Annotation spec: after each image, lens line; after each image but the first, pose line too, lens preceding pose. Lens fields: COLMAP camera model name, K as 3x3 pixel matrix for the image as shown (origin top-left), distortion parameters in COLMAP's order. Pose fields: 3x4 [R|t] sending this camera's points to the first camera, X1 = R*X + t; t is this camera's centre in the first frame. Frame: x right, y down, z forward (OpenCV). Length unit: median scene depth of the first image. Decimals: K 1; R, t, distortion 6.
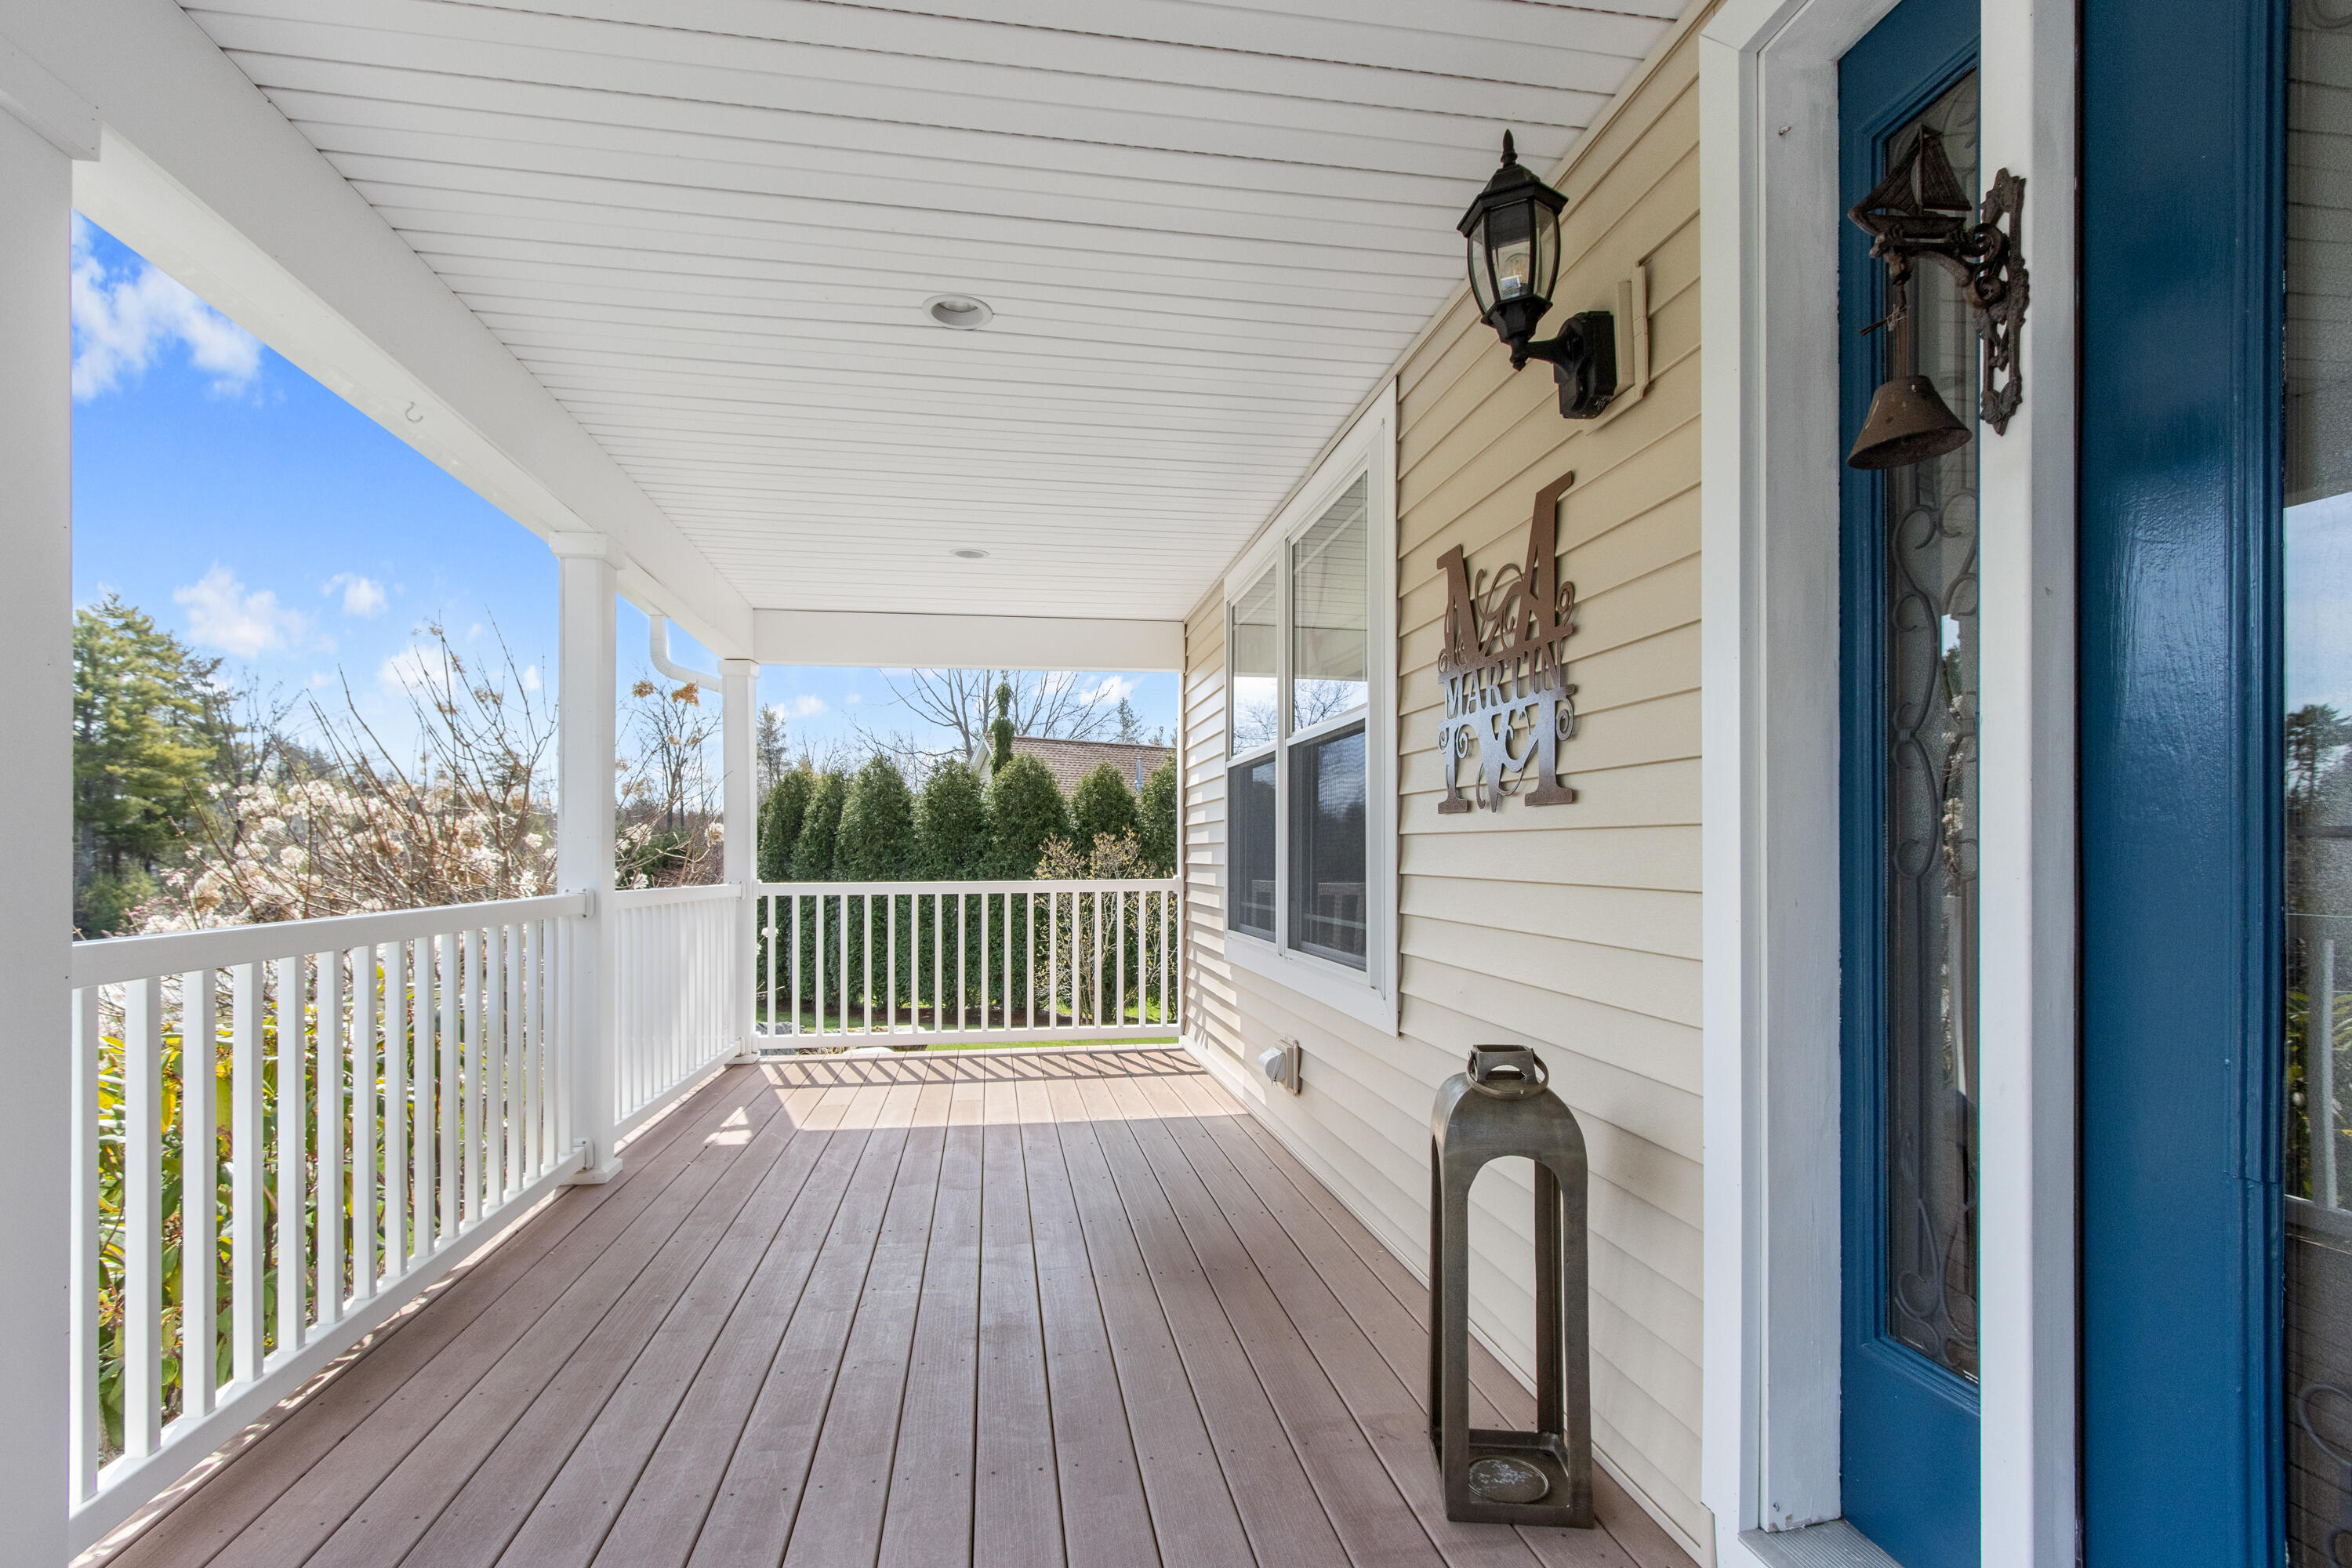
lens RADIAL K [[1103.0, 0, 1174.0], [0, 1103.0, 847.0], [0, 0, 1]] dist [0.002059, -0.000249]
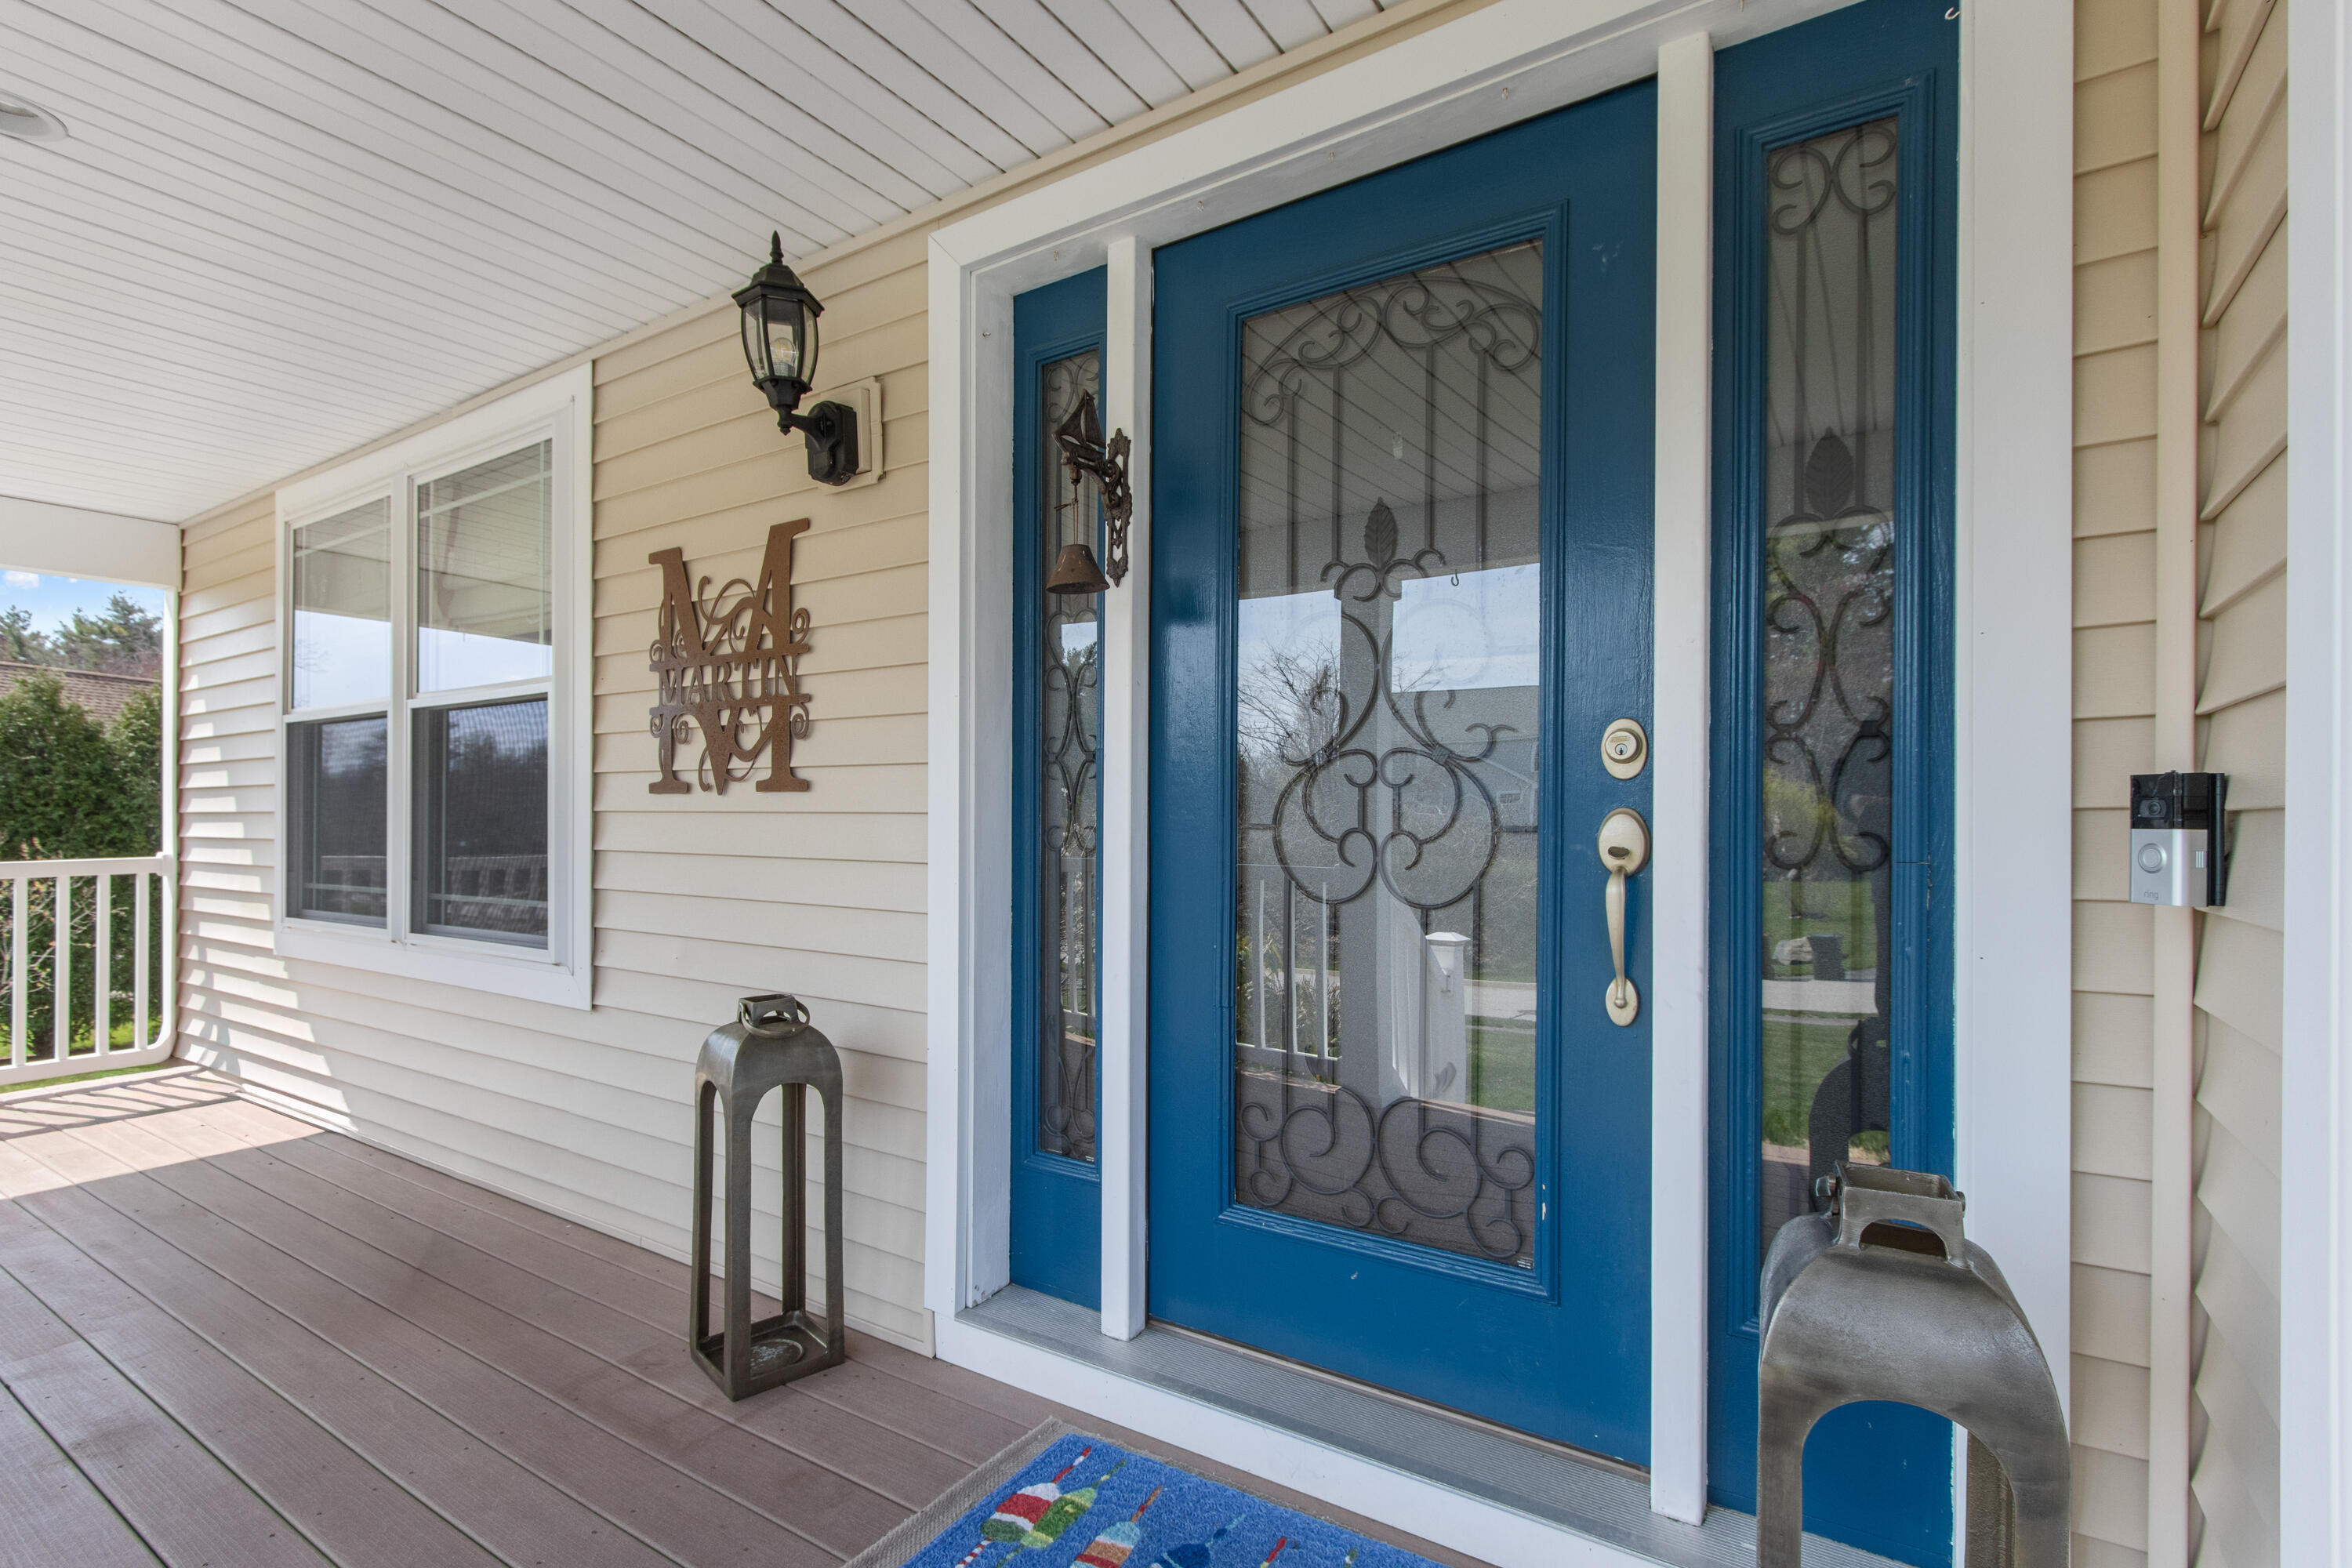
lens RADIAL K [[1098.0, 0, 1177.9], [0, 1098.0, 816.5], [0, 0, 1]] dist [-0.000550, -0.000076]
pose [[0.677991, 0.003041, 0.735064, -0.270416], [-0.006703, 0.999975, 0.002046, -0.018895], [-0.735040, -0.006314, 0.677995, -0.130349]]
